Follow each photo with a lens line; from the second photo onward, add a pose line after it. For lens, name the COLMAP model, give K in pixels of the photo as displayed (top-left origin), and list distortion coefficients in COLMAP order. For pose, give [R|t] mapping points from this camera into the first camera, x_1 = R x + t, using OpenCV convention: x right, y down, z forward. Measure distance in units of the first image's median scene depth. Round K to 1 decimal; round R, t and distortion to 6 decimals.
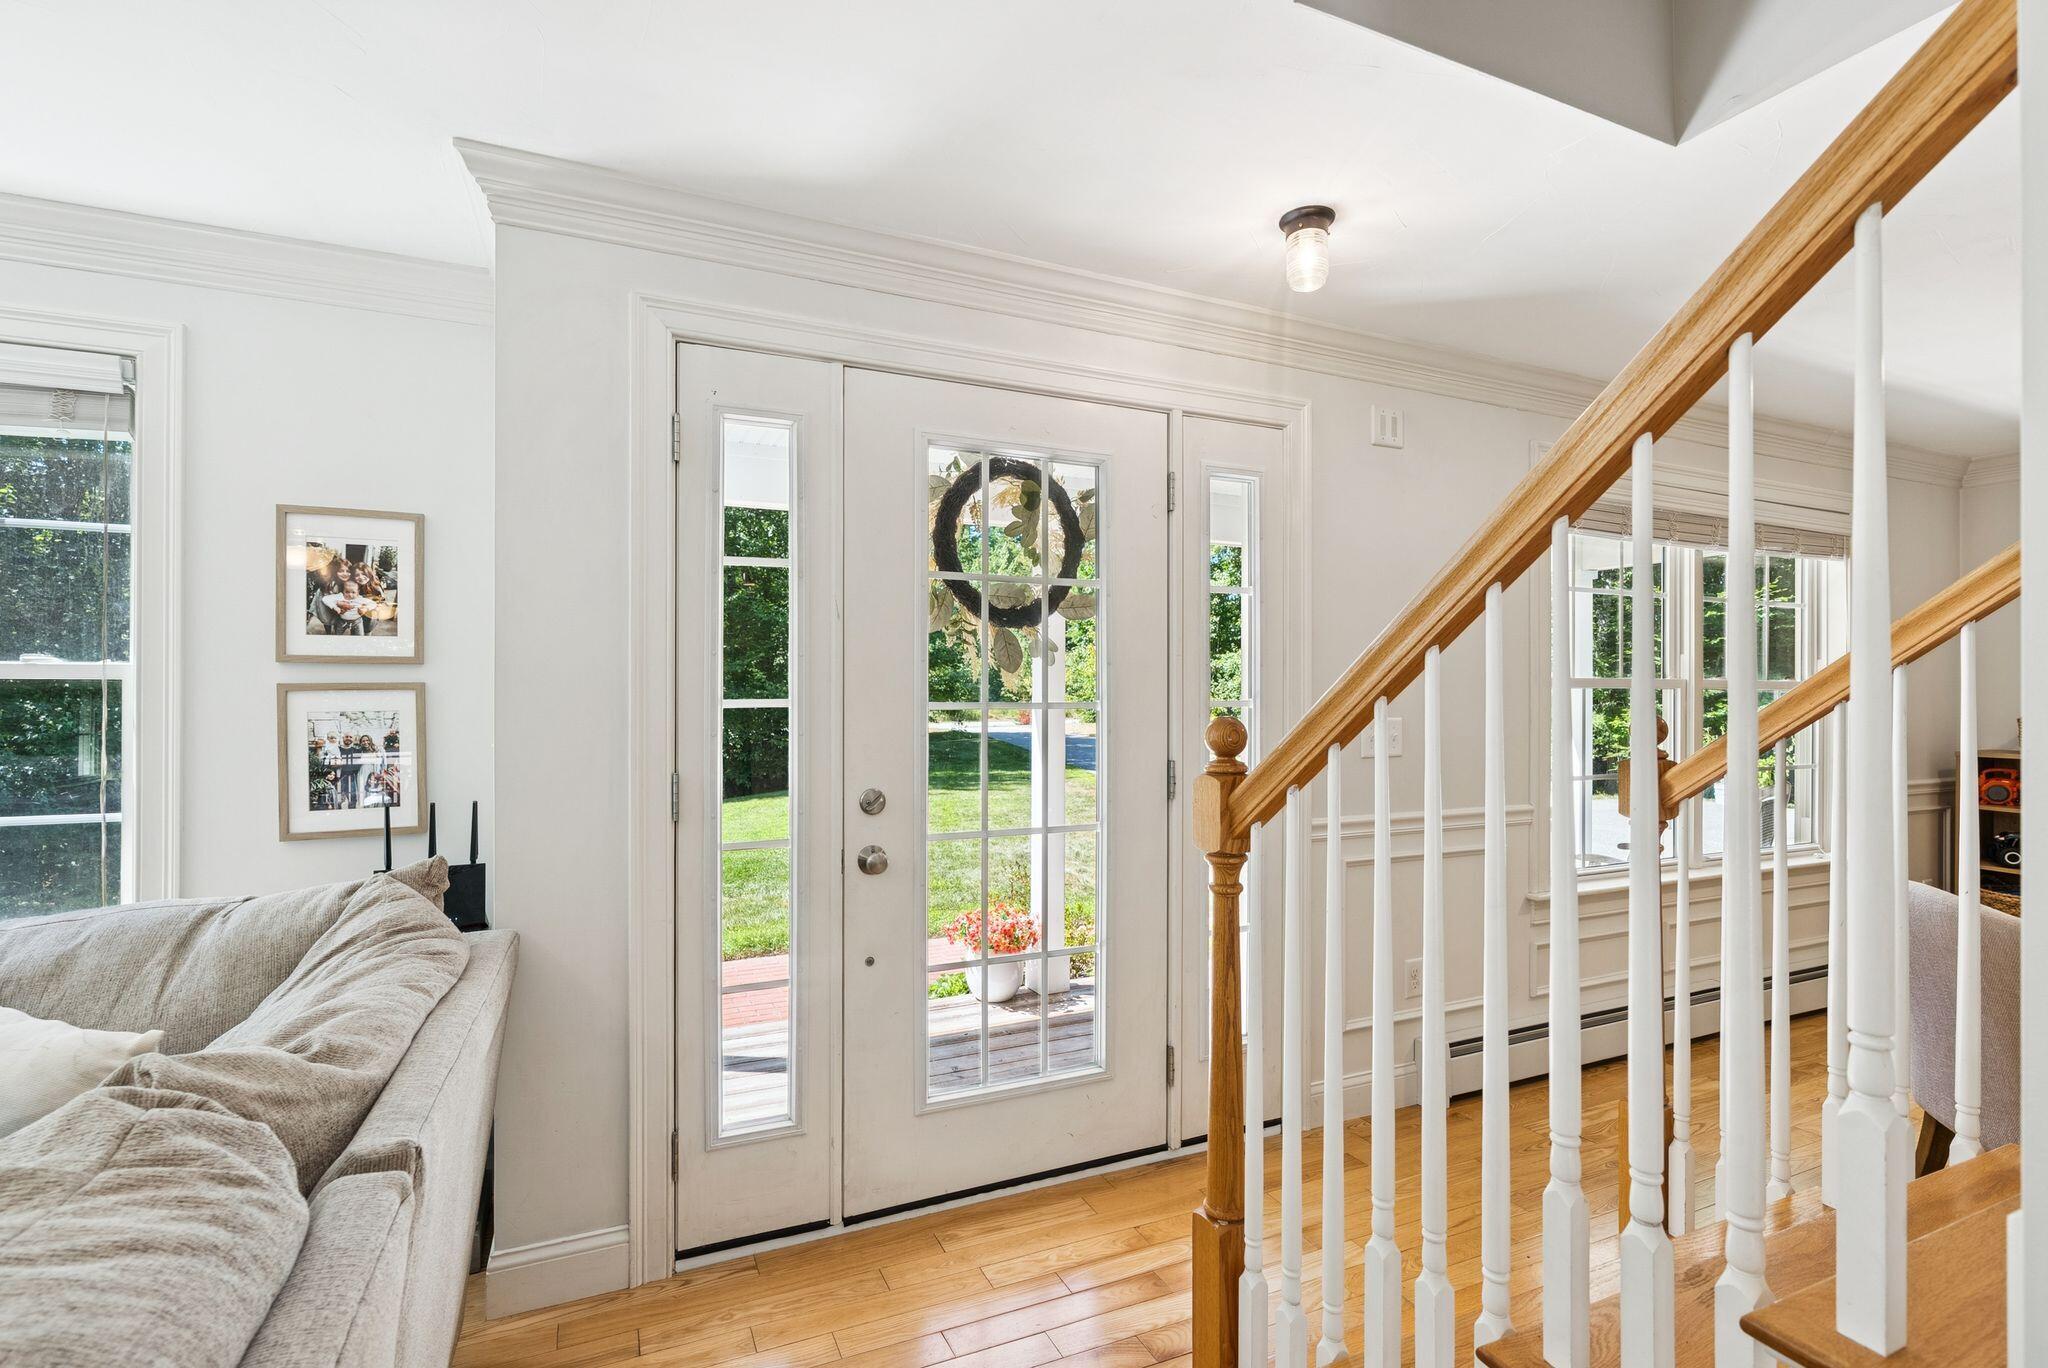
lens RADIAL K [[936.2, 0, 1012.6], [0, 936.2, 673.7], [0, 0, 1]] dist [-0.003267, -0.000108]
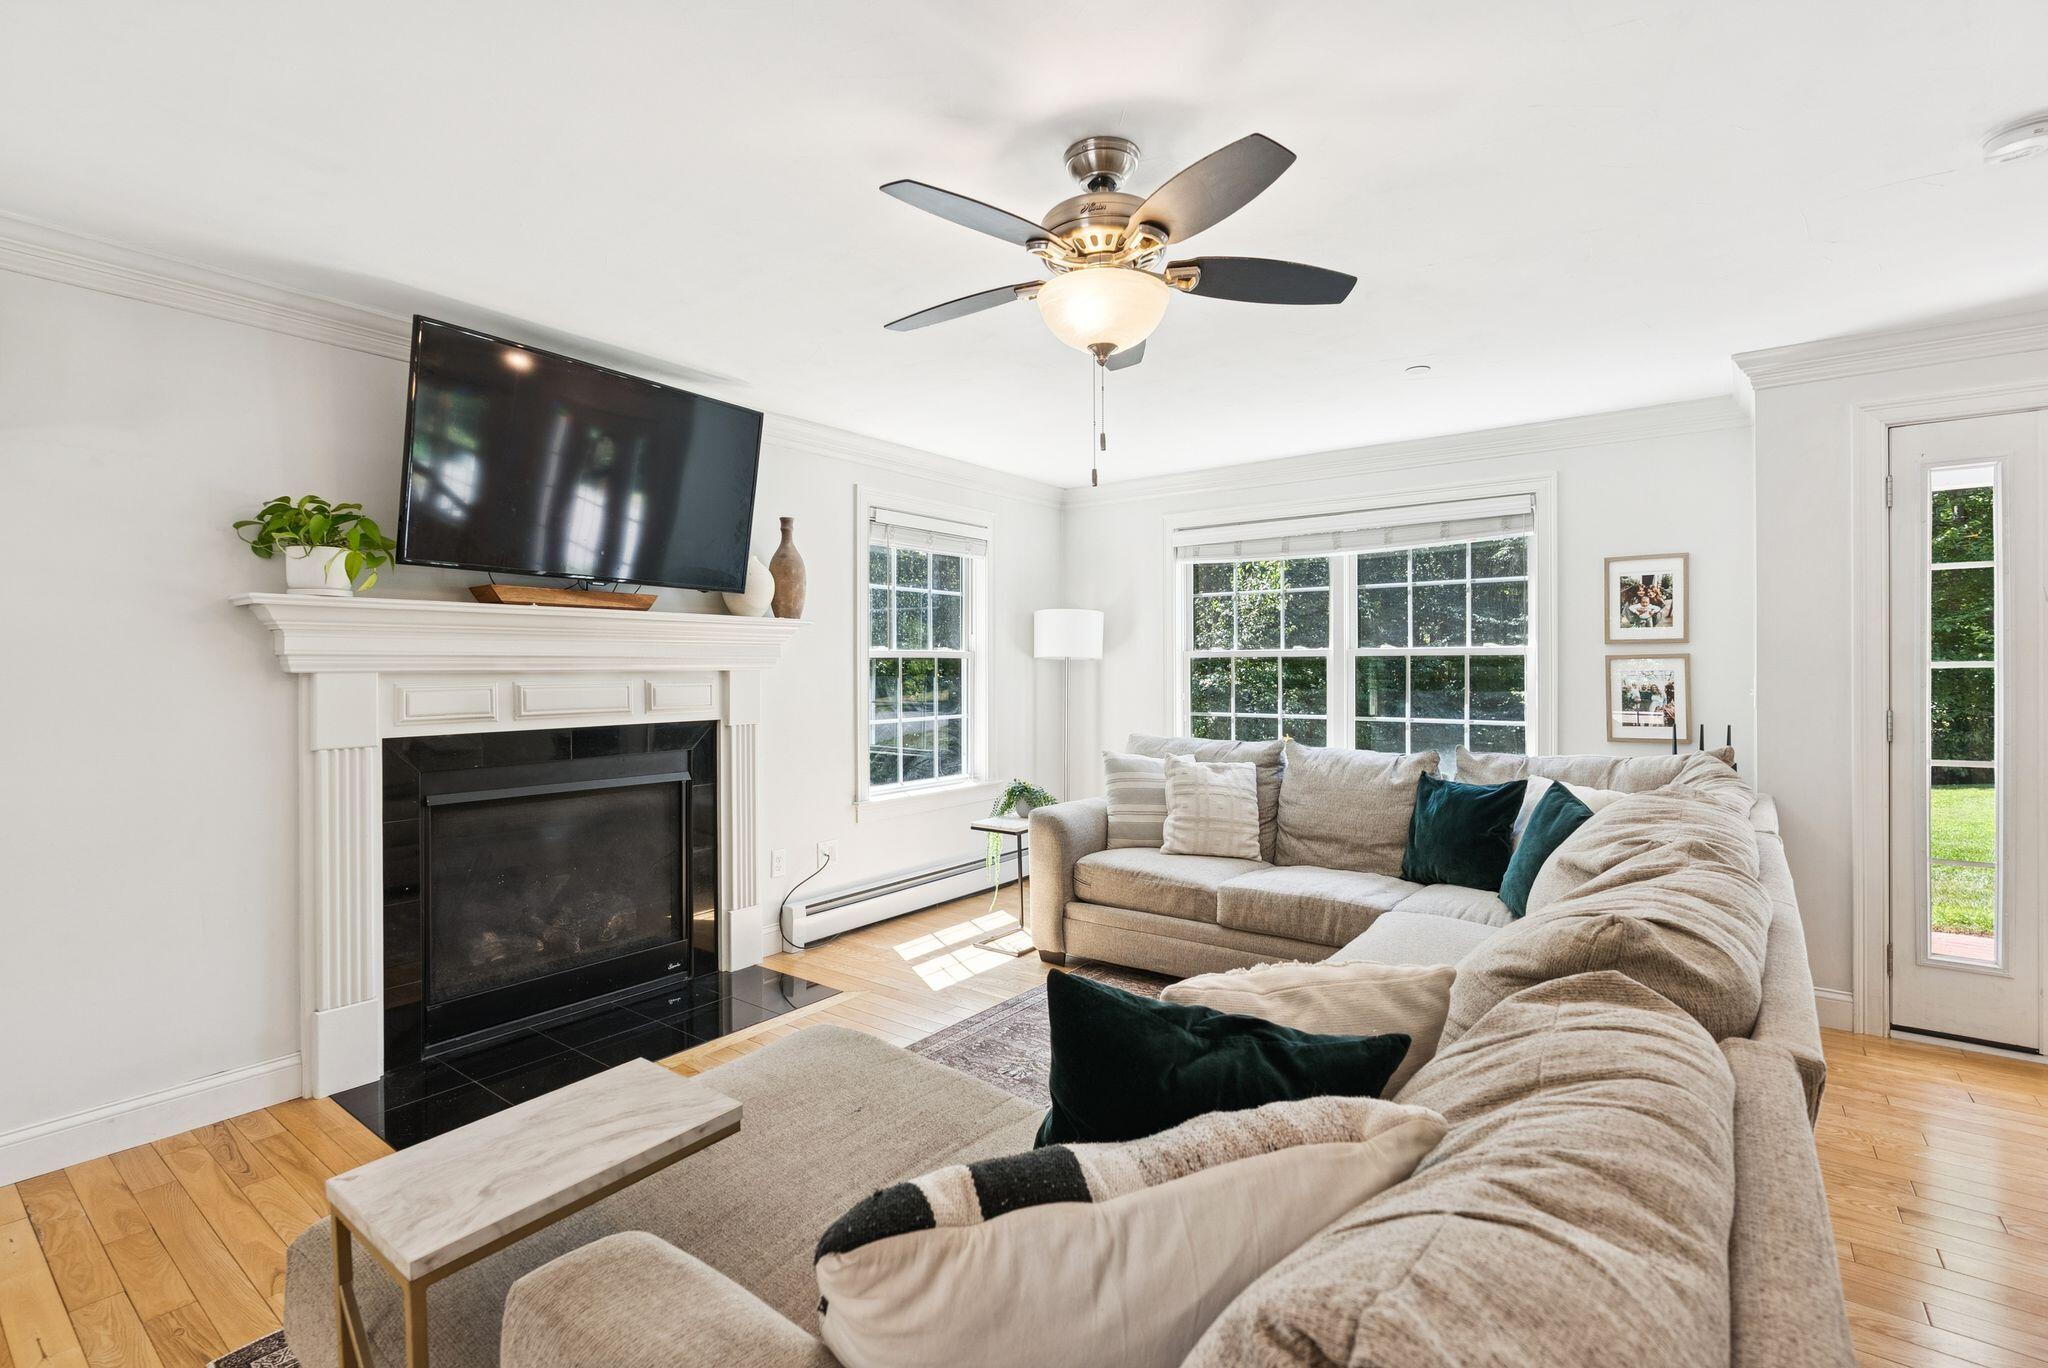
lens RADIAL K [[936.2, 0, 1012.6], [0, 936.2, 673.7], [0, 0, 1]] dist [-0.003267, -0.000108]
pose [[0.477127, 0.005021, -0.878820, 0.264055], [0.024456, 0.999521, 0.018989, -0.016614], [0.878494, -0.030553, 0.476776, -0.876946]]
